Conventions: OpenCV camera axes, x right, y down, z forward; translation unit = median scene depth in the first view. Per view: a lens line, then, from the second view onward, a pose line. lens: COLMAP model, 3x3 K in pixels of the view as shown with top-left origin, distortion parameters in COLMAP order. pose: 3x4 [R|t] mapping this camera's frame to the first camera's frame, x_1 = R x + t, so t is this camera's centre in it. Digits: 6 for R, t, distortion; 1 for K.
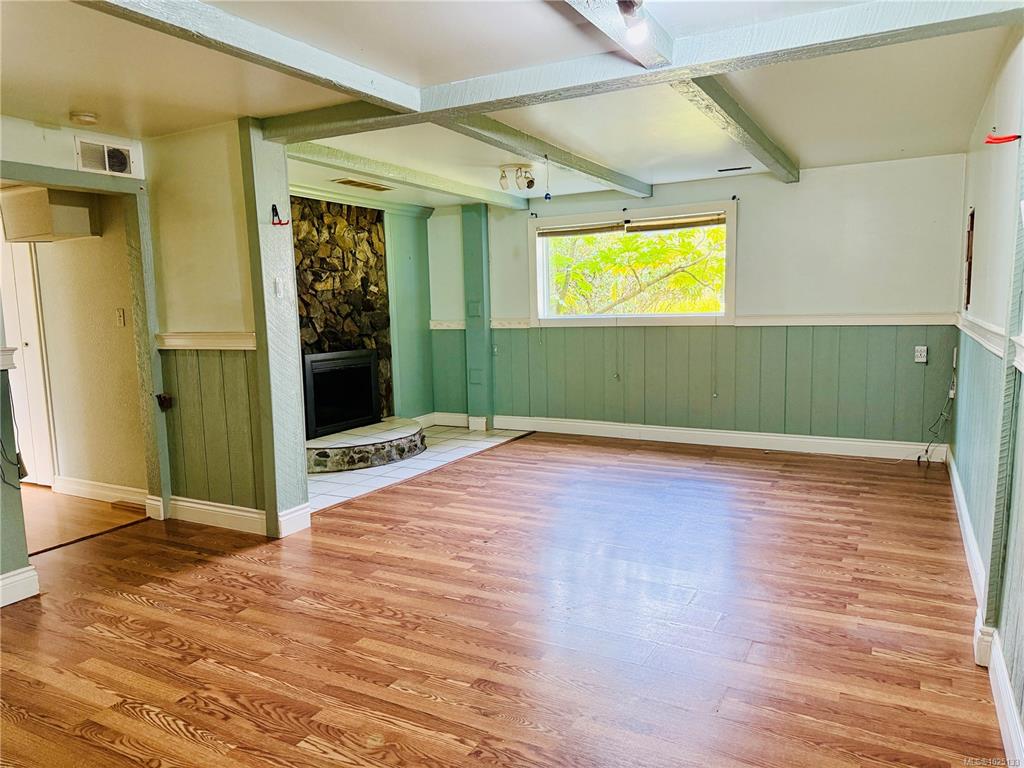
lens RADIAL K [[715.5, 0, 512.0], [0, 715.5, 384.0], [0, 0, 1]] dist [0.105548, -0.153002]
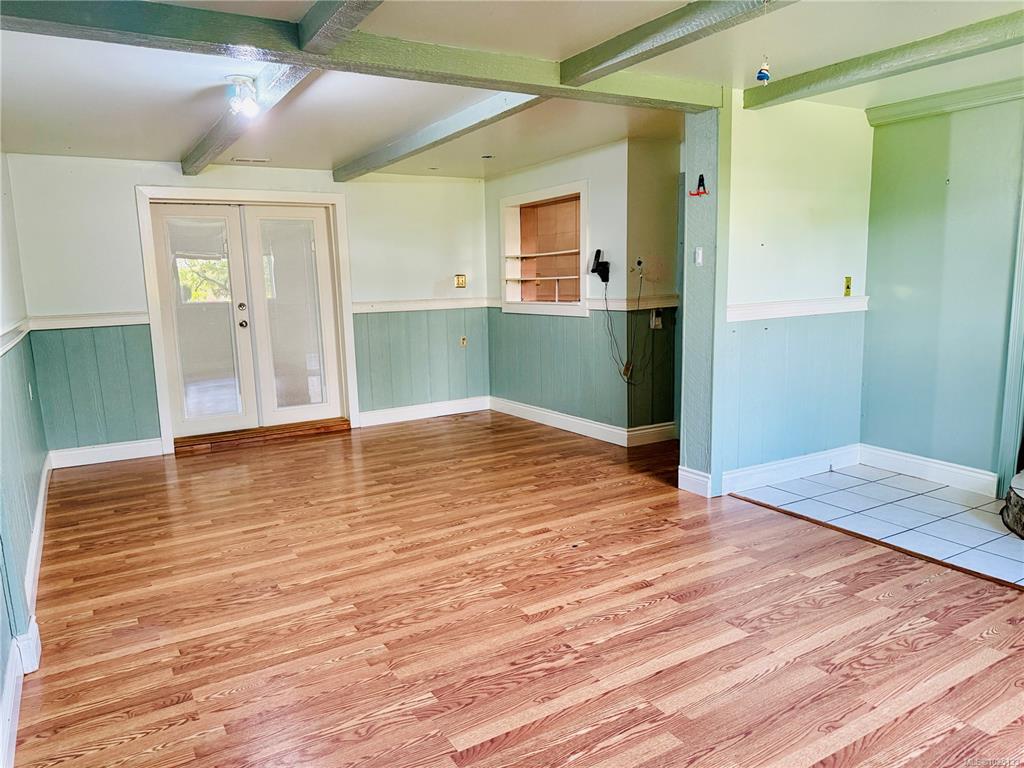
lens RADIAL K [[698.0, 0, 515.8], [0, 698.0, 401.8], [0, 0, 1]] dist [0.034064, -0.050622]
pose [[-0.494071, 0.189092, -0.848610, 0.456903], [-0.063148, 0.965680, 0.251943, -0.111219], [0.867125, 0.178065, -0.465173, 0.839949]]
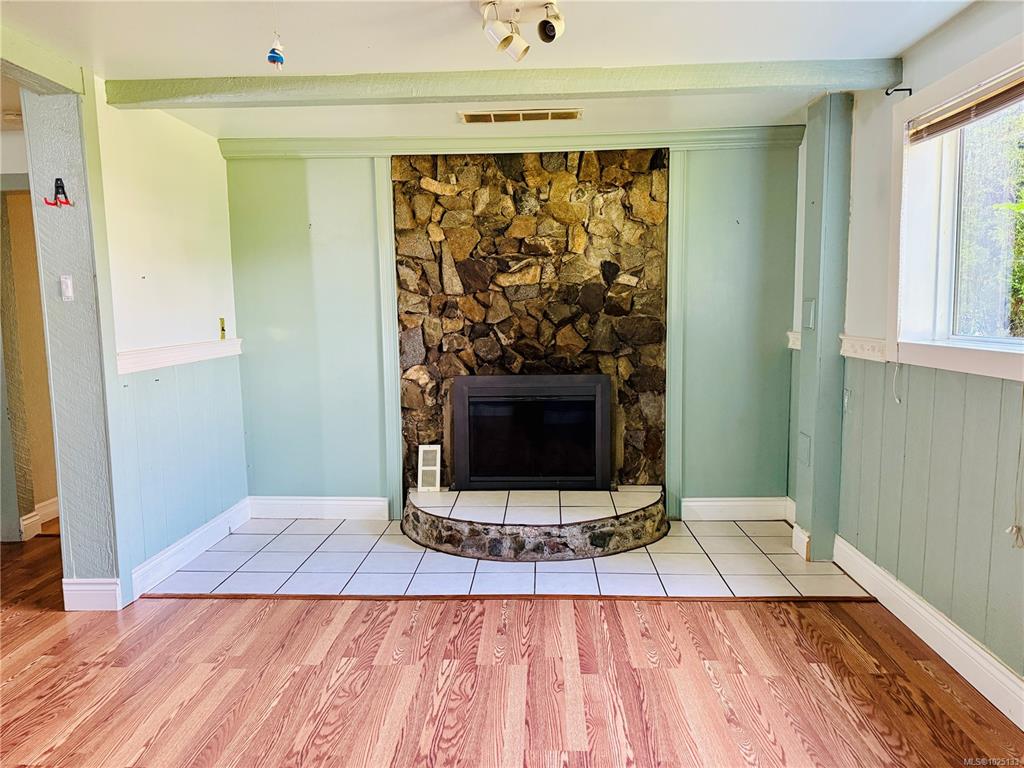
lens RADIAL K [[715.6, 0, 483.8], [0, 715.6, 386.7], [0, 0, 1]] dist [0.087073, -0.088119]
pose [[0.427888, 0.115811, -0.896381, 0.368865], [-0.096631, 0.991934, 0.082029, -0.089714], [0.898651, 0.051519, 0.435628, 0.701283]]
